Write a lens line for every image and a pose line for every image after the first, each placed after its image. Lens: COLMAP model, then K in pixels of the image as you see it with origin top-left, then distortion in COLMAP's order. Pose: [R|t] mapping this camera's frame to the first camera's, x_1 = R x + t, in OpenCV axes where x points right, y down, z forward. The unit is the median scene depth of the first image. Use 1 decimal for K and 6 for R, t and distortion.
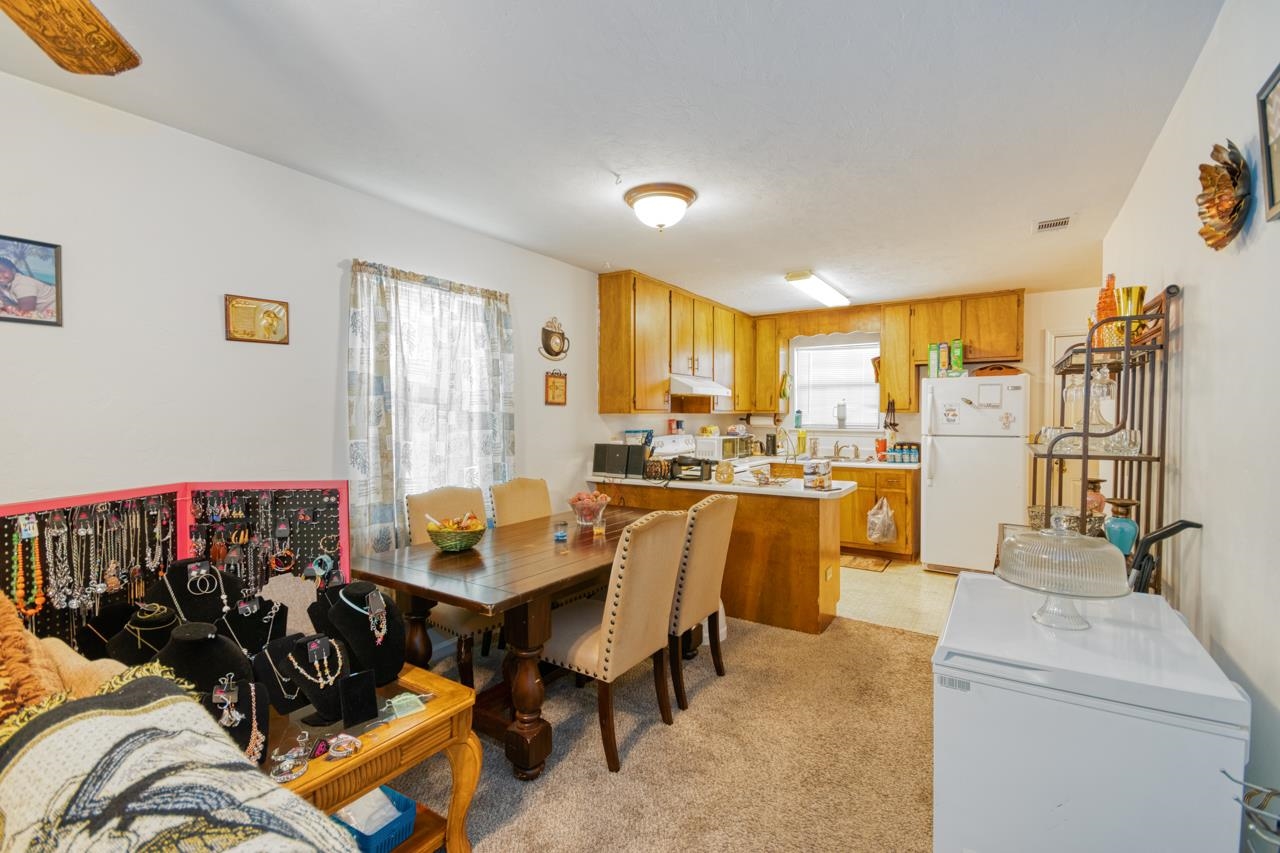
lens RADIAL K [[574.3, 0, 644.7], [0, 574.3, 422.2], [0, 0, 1]] dist [0.001716, 0.027521]
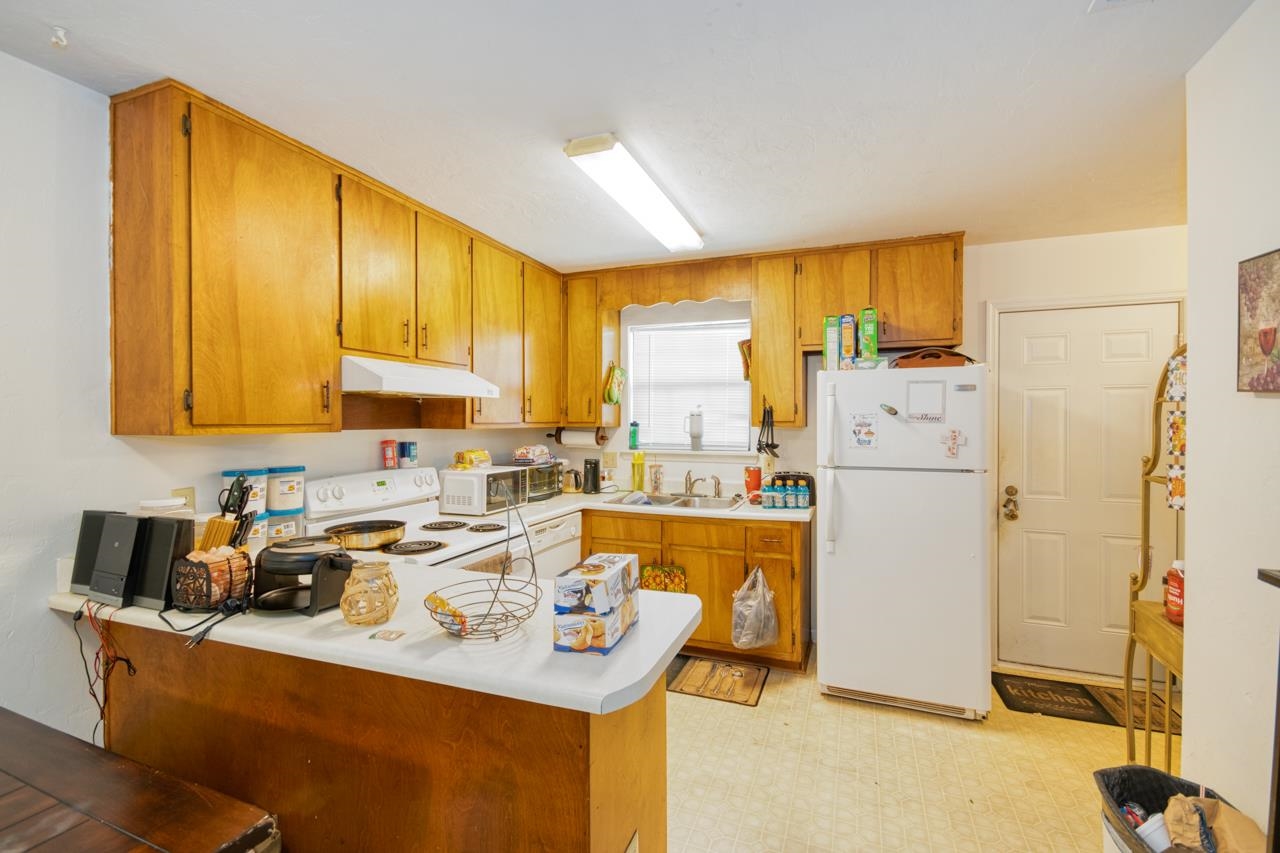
lens RADIAL K [[574.3, 0, 644.7], [0, 574.3, 422.2], [0, 0, 1]] dist [0.001716, 0.027521]
pose [[0.978598, 0.000229, 0.205783, 0.178618], [0.002170, 0.999932, -0.011430, -0.016095], [-0.205772, 0.011632, 0.978531, 0.440191]]
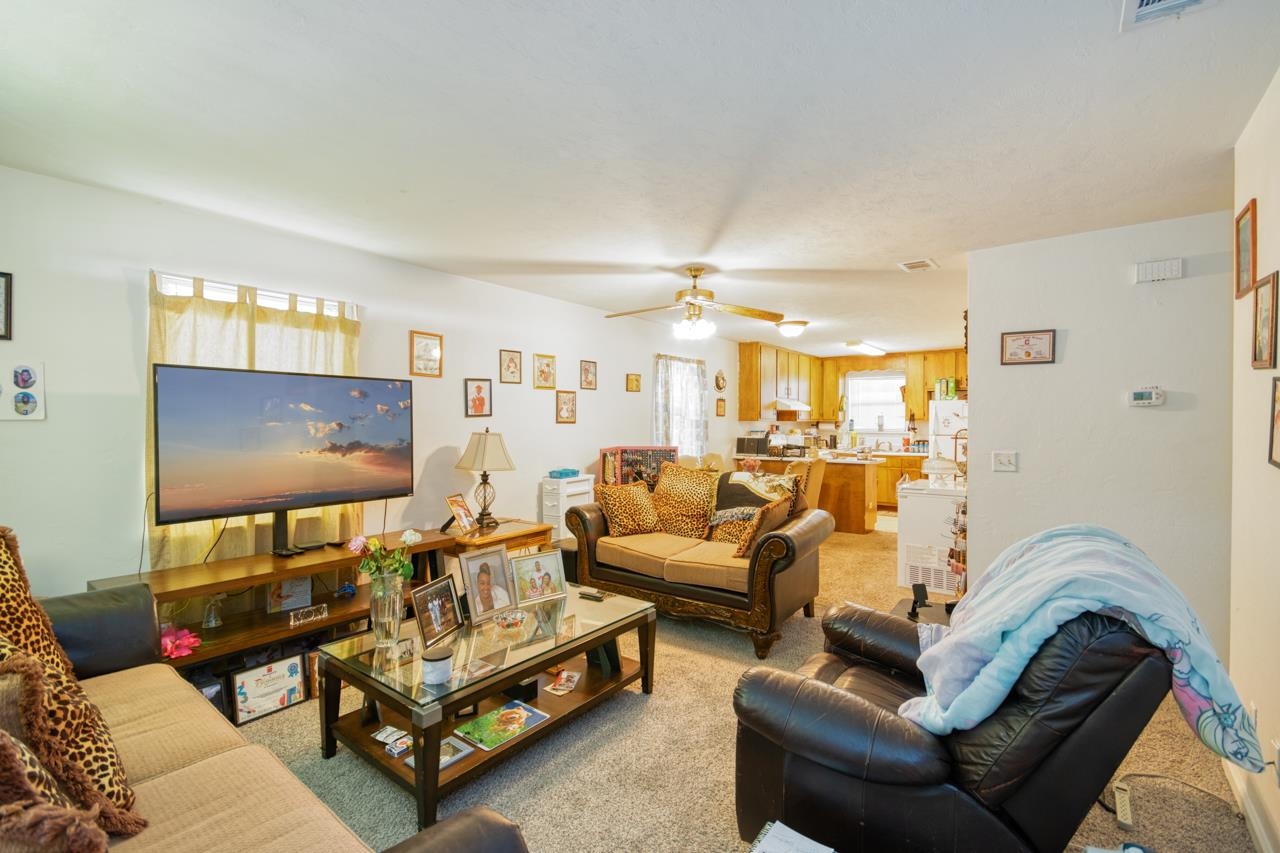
lens RADIAL K [[574.3, 0, 644.7], [0, 574.3, 422.2], [0, 0, 1]] dist [0.001716, 0.027521]
pose [[0.997304, 0.005159, -0.073205, -0.205358], [-0.006155, 0.999891, -0.013391, 0.012791], [0.073128, 0.013805, 0.997227, -0.683893]]
